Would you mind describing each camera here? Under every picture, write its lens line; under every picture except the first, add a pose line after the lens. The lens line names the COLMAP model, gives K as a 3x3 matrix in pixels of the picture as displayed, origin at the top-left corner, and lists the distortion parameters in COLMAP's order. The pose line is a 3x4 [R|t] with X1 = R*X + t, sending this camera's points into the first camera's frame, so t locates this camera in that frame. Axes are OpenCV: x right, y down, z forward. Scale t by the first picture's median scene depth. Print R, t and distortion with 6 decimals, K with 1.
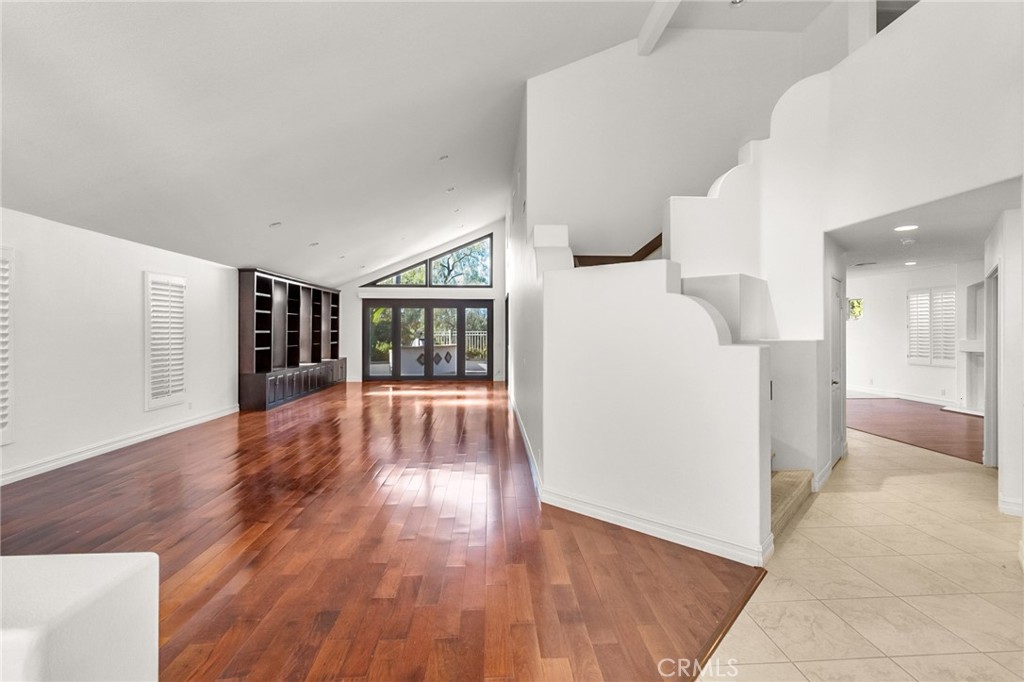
lens RADIAL K [[472.2, 0, 513.7], [0, 472.2, 335.4], [0, 0, 1]] dist [0.004065, 0.000183]
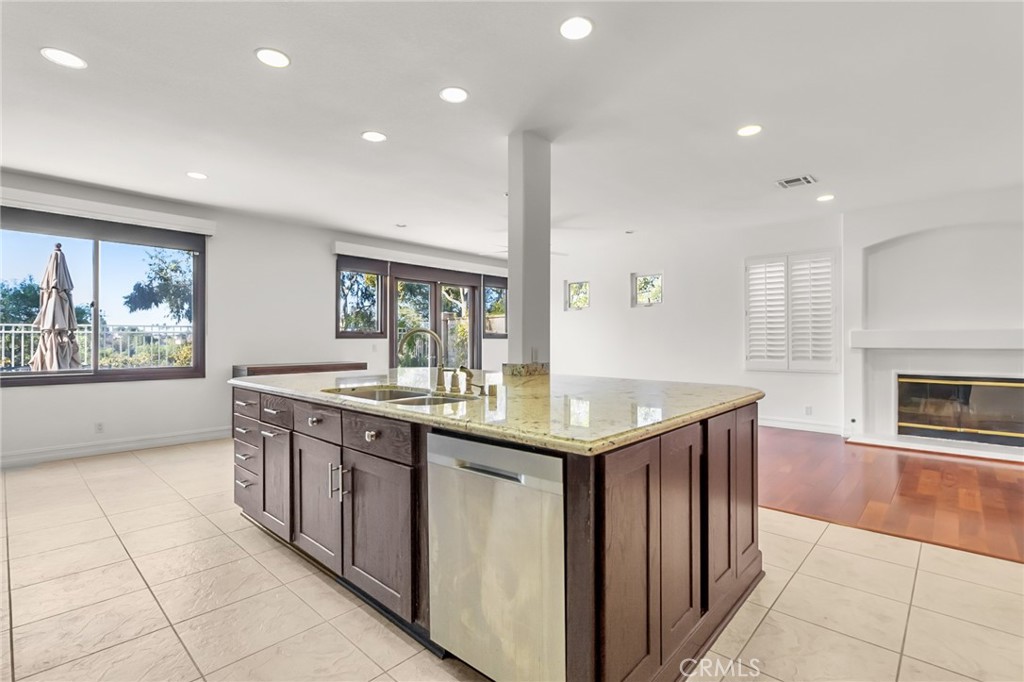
lens RADIAL K [[472.2, 0, 512.6], [0, 472.2, 337.9], [0, 0, 1]] dist [0.004065, 0.000183]
pose [[0.715287, -0.006919, 0.698797, 0.145814], [0.009824, 0.999952, -0.000155, 0.014593], [-0.698762, 0.006976, 0.715320, 0.815788]]
